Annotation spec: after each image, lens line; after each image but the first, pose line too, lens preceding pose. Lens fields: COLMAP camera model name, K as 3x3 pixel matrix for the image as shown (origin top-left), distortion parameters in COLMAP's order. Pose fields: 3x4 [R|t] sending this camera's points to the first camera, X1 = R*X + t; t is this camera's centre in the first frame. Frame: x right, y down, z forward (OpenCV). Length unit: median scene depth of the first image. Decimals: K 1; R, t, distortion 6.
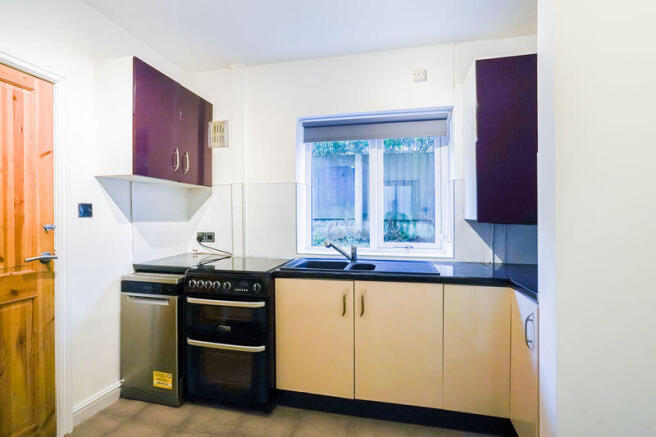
lens RADIAL K [[307.5, 0, 330.4], [0, 307.5, 218.6], [0, 0, 1]] dist [-0.011592, 0.010188]
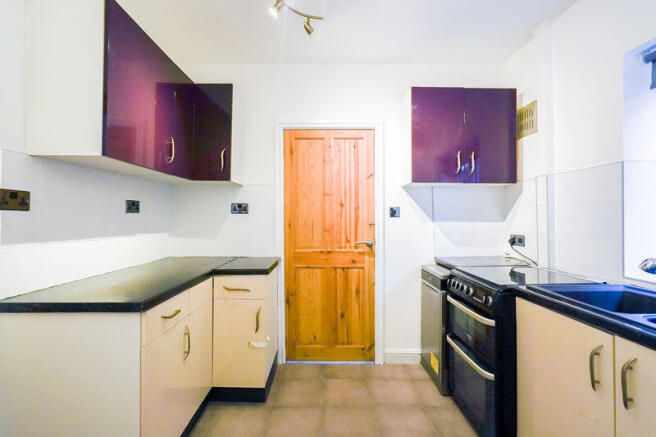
lens RADIAL K [[307.5, 0, 328.9], [0, 307.5, 221.0], [0, 0, 1]] dist [-0.011592, 0.010188]
pose [[0.232960, 0.009707, -0.972438, 0.435130], [-0.010806, 0.999914, 0.007393, 0.004523], [0.972426, 0.008786, 0.233045, 0.352214]]
